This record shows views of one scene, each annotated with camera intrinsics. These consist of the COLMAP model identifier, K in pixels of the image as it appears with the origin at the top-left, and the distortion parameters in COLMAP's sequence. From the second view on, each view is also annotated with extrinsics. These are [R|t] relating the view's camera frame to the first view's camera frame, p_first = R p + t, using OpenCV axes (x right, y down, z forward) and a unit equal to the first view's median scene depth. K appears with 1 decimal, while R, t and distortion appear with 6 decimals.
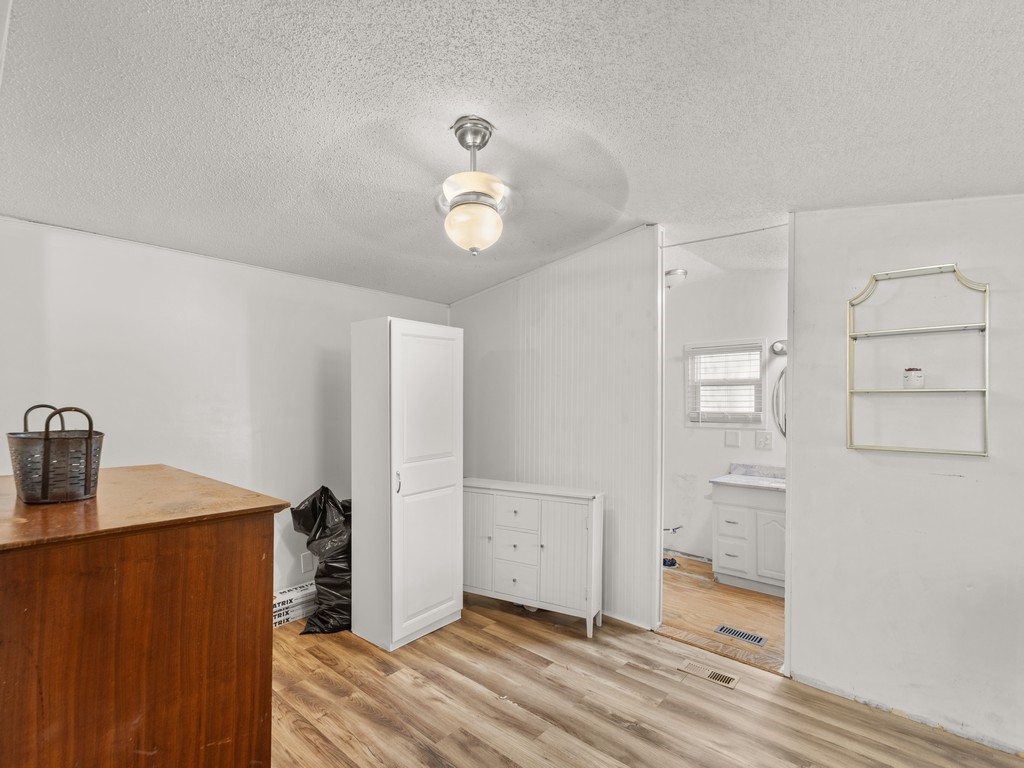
lens RADIAL K [[467.4, 0, 509.4], [0, 467.4, 392.6], [0, 0, 1]] dist [0.008665, -0.001879]
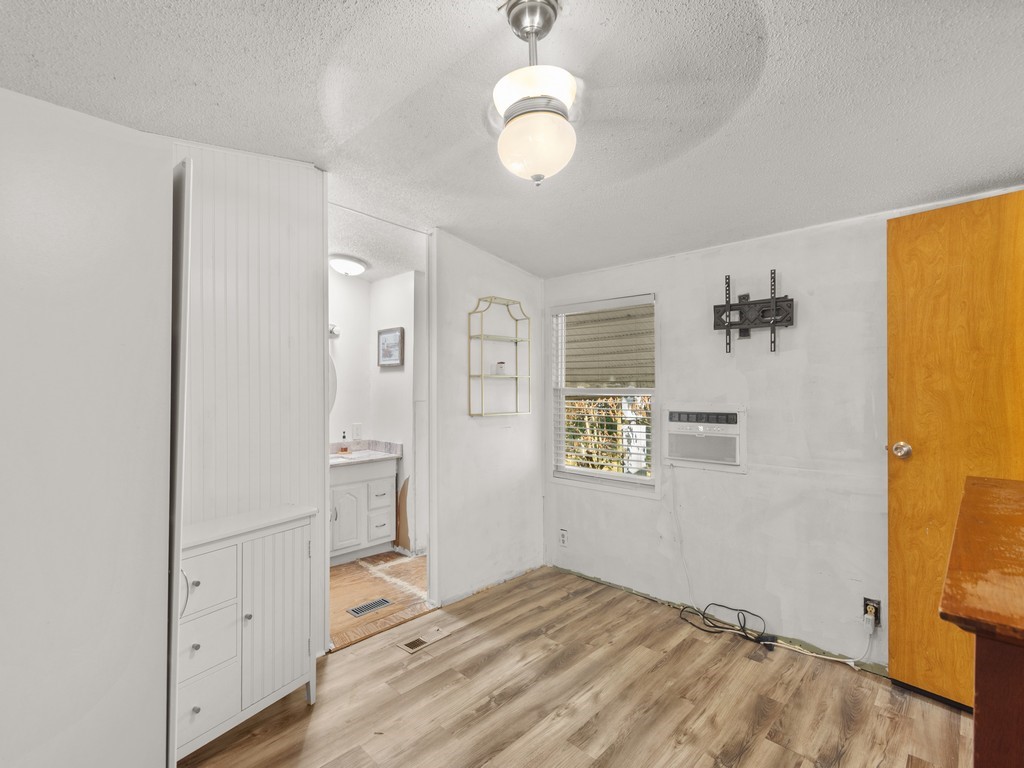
lens RADIAL K [[467.4, 0, 511.7], [0, 467.4, 379.5], [0, 0, 1]] dist [0.008665, -0.001879]
pose [[0.079780, 0.009340, 0.996769, -0.691966], [-0.026133, 0.999632, -0.007276, 0.017339], [-0.996470, -0.025468, 0.079995, 0.823944]]
